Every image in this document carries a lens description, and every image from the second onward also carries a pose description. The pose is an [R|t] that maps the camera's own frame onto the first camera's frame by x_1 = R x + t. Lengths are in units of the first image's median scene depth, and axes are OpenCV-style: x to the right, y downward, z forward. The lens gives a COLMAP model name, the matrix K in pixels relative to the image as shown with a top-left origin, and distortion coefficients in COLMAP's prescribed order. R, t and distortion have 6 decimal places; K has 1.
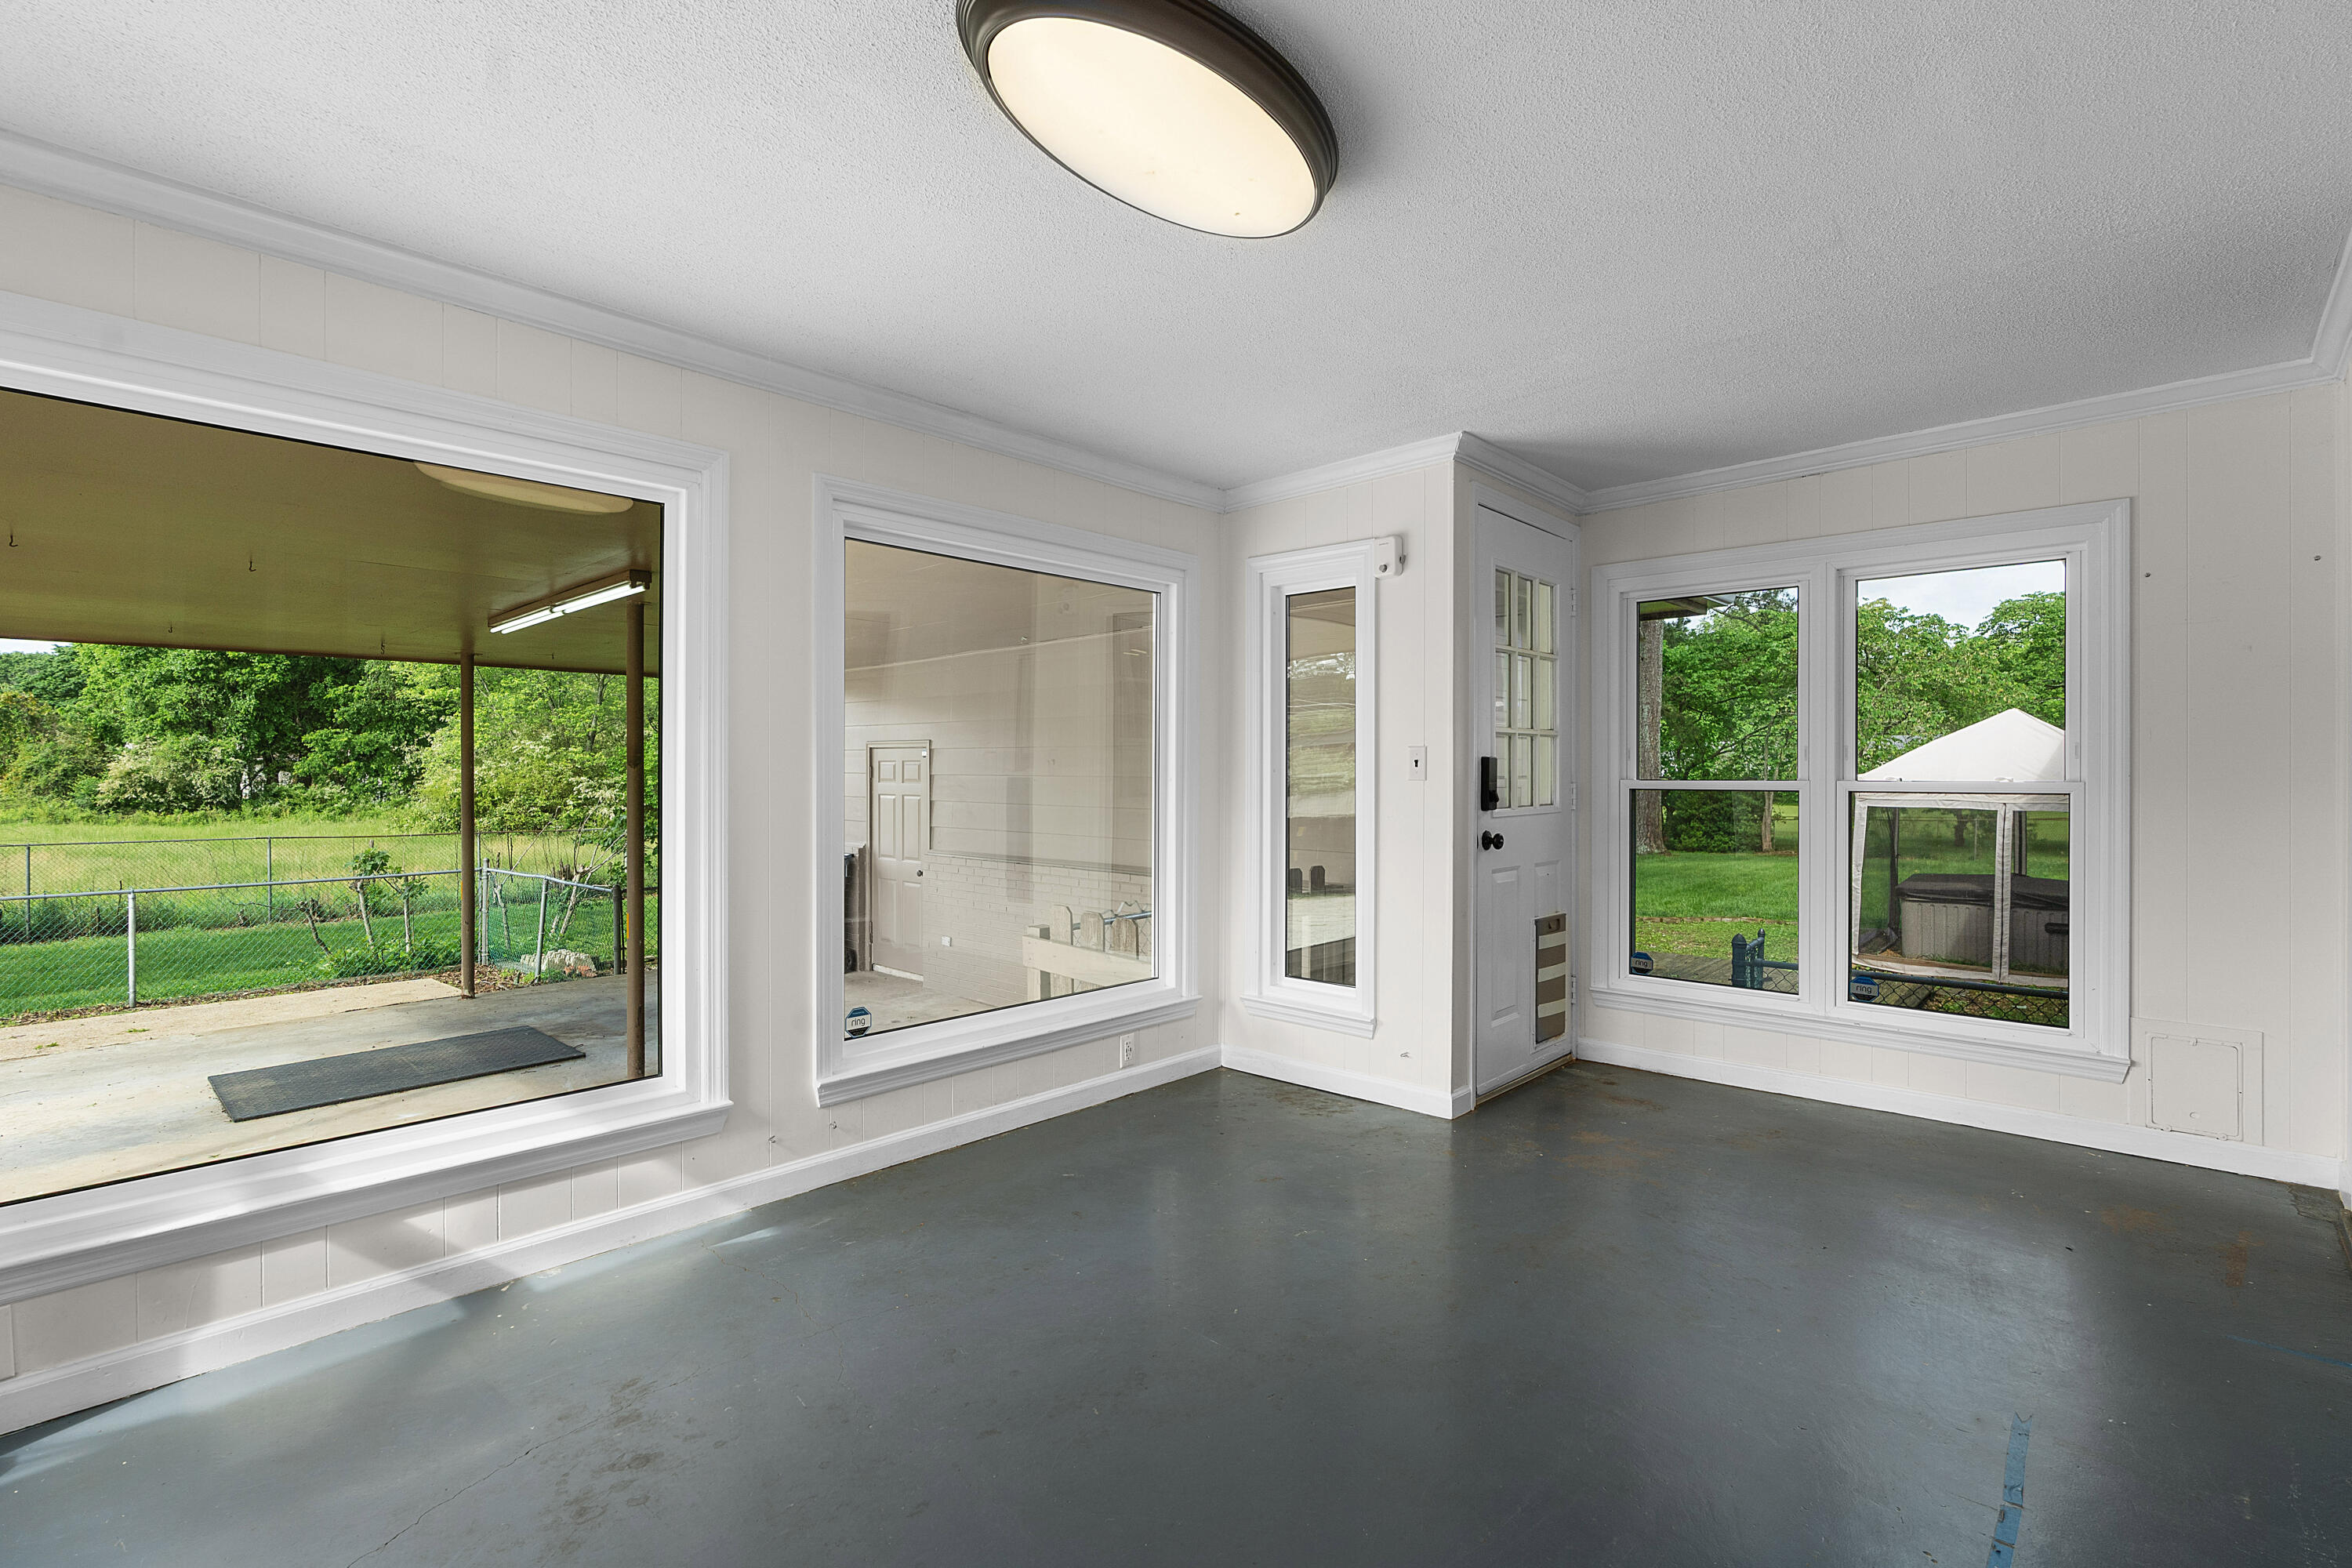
lens RADIAL K [[1080.5, 0, 1176.0], [0, 1080.5, 784.0], [0, 0, 1]] dist [-0.011696, 0.000116]
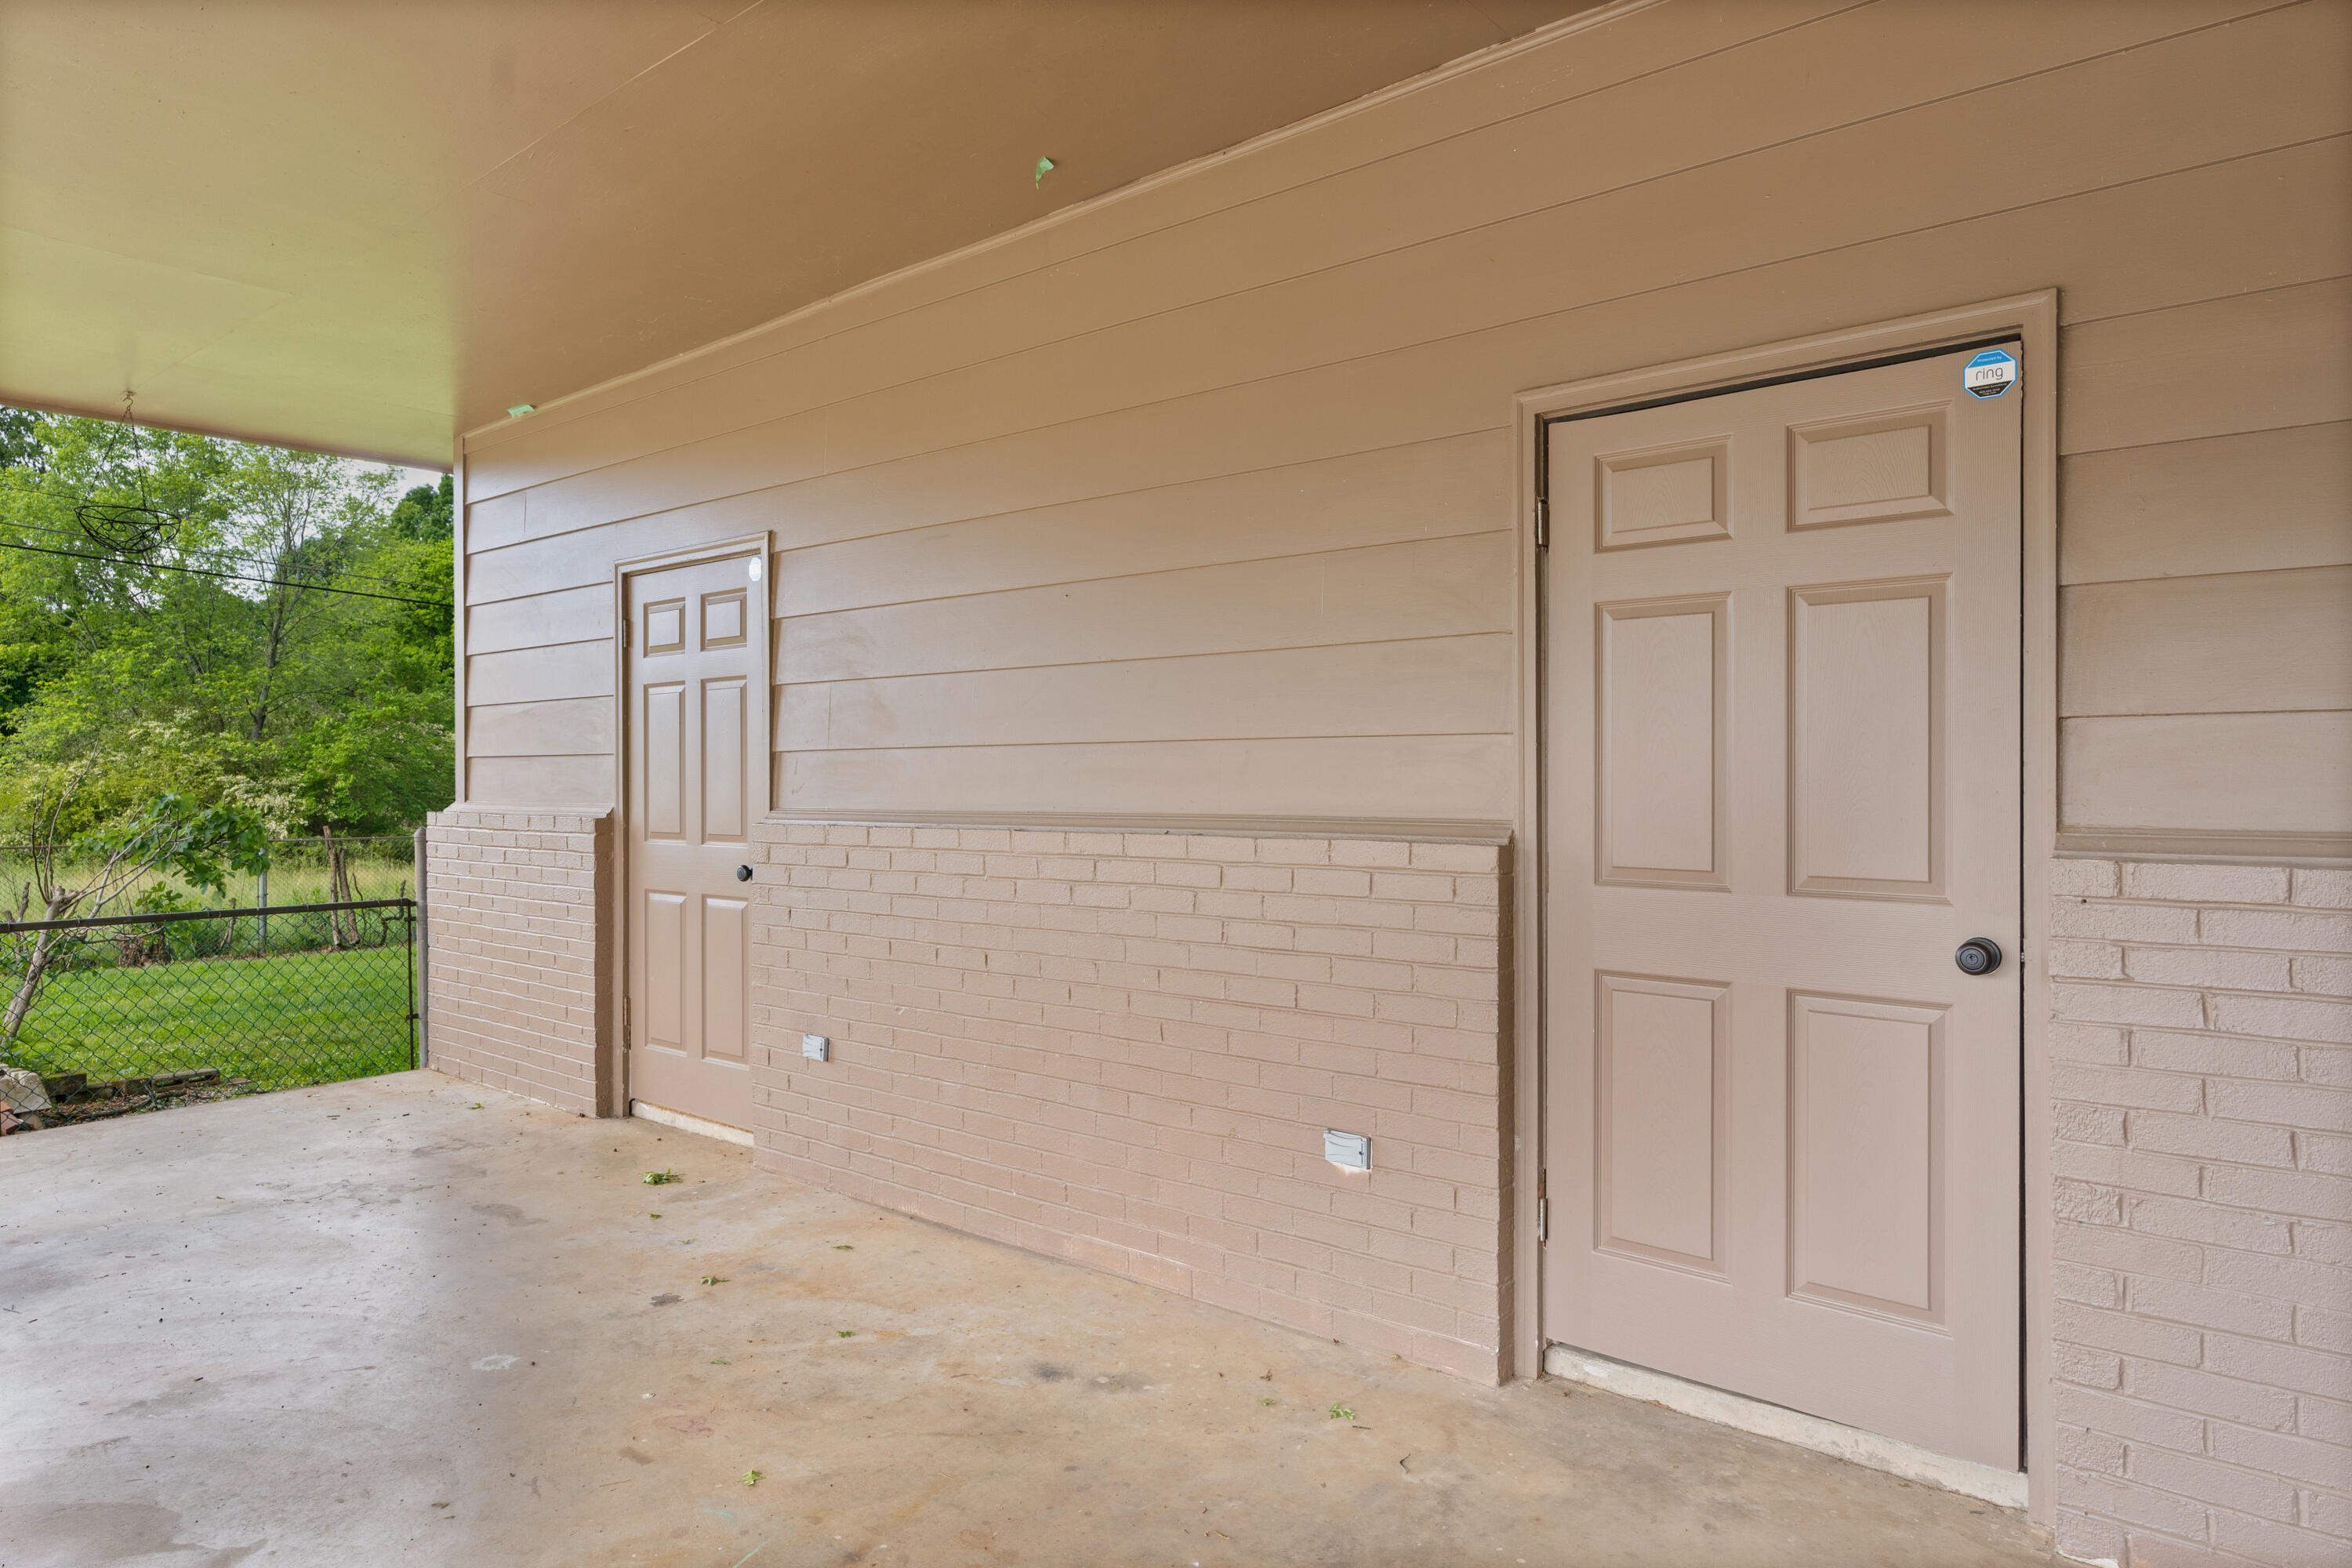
lens RADIAL K [[1497.2, 0, 1176.0], [0, 1497.2, 784.0], [0, 0, 1]] dist [0.005088, 0.002060]
pose [[0.999256, -0.005436, 0.038173, -0.095199], [0.005667, 0.999966, -0.005968, 0.050836], [-0.038139, 0.006180, 0.999253, 0.421719]]
